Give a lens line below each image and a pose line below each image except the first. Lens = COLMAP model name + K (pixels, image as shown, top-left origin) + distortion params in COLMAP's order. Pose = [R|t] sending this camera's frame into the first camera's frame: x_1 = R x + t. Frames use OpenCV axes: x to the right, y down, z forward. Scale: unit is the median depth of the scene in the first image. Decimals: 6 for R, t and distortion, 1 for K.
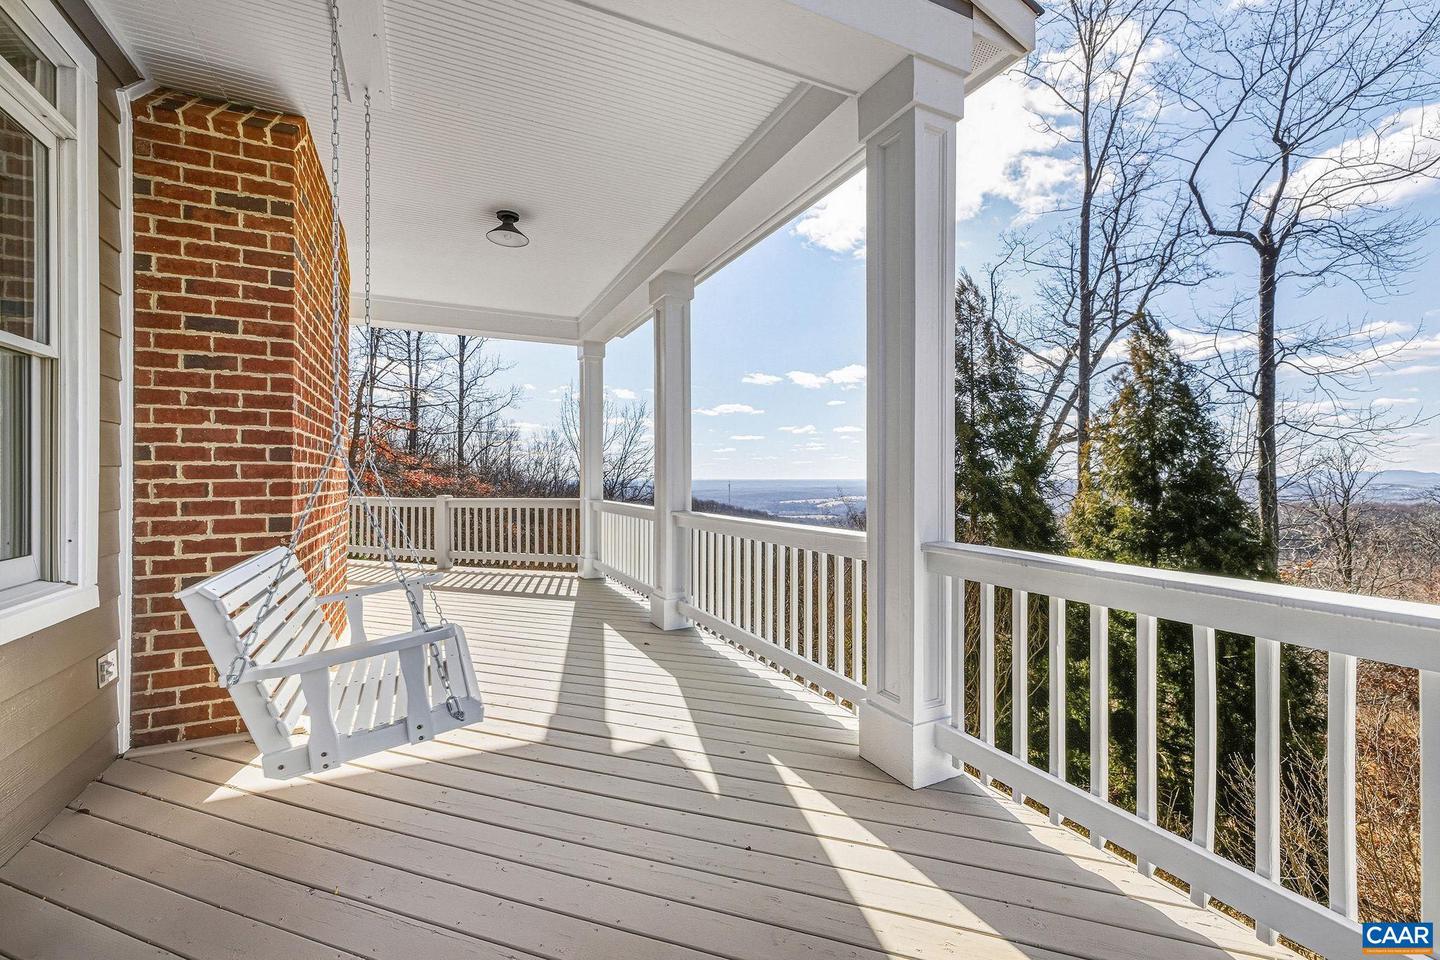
lens RADIAL K [[602.7, 0, 699.9], [0, 602.7, 471.8], [0, 0, 1]] dist [0.001291, 0.000238]
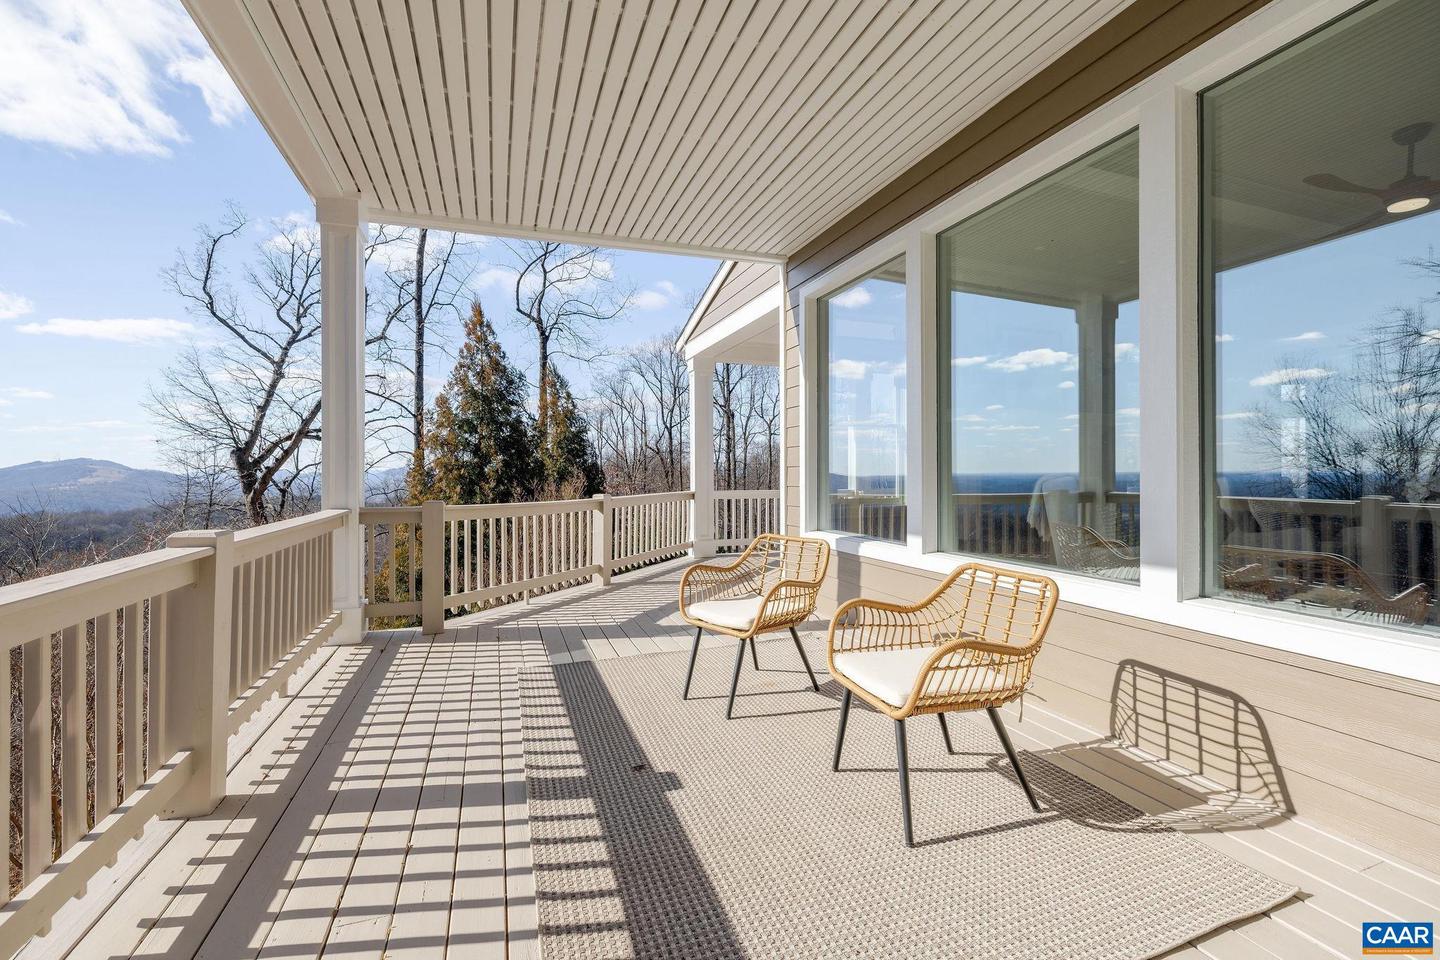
lens RADIAL K [[602.7, 0, 714.4], [0, 602.7, 473.4], [0, 0, 1]] dist [0.001291, 0.000238]
pose [[0.093321, 0.000478, 0.995636, -0.634743], [-0.007255, 0.999974, 0.000200, 0.004310], [-0.995610, -0.007242, 0.093322, 0.399503]]
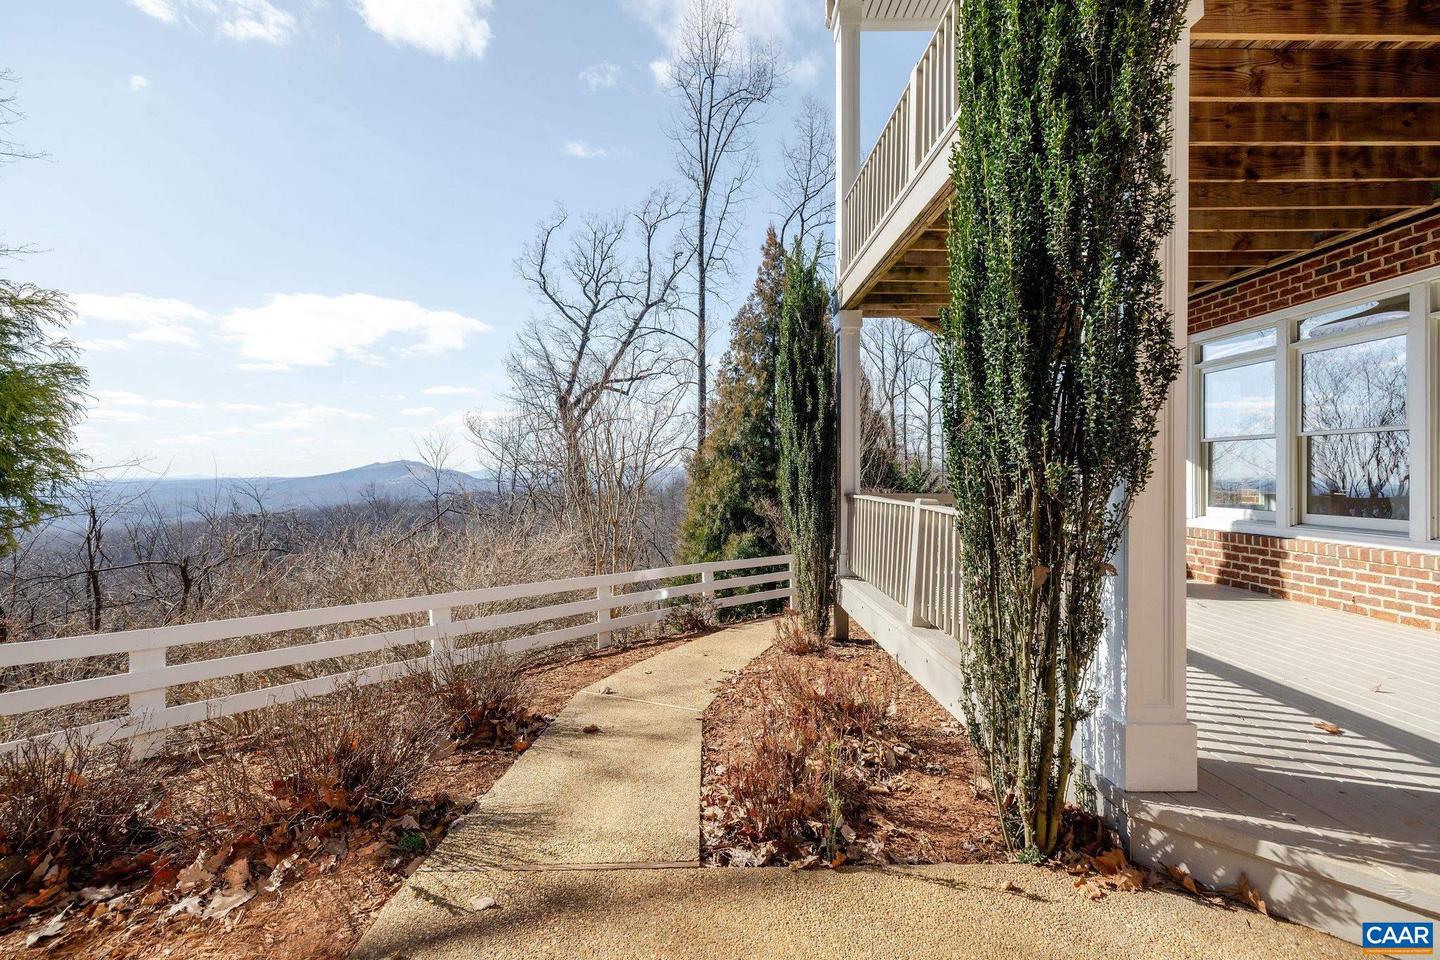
lens RADIAL K [[602.7, 0, 712.5], [0, 602.7, 477.6], [0, 0, 1]] dist [0.001291, 0.000238]
pose [[0.416766, -0.006623, 0.908989, -0.835339], [-0.010194, 0.999877, 0.011959, 0.227563], [-0.908956, -0.014251, 0.416647, 0.493849]]
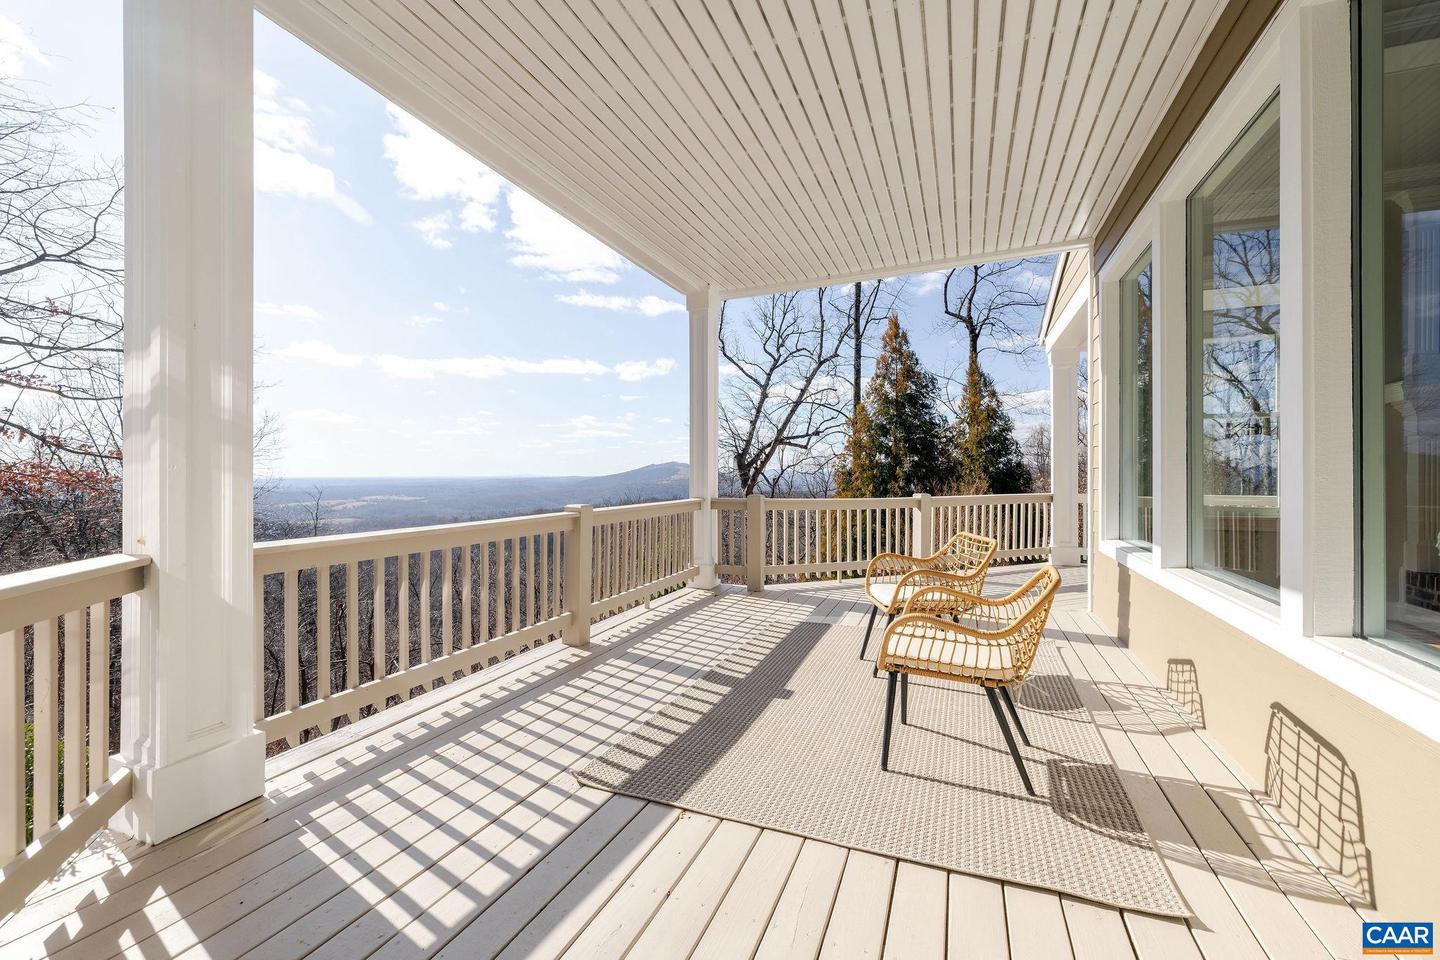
lens RADIAL K [[602.7, 0, 715.1], [0, 602.7, 473.7], [0, 0, 1]] dist [0.001291, 0.000238]
pose [[0.738335, 0.000495, 0.674434, -0.646726], [-0.007146, 0.999949, 0.007089, 0.002319], [-0.674396, -0.010054, 0.738302, 0.287577]]
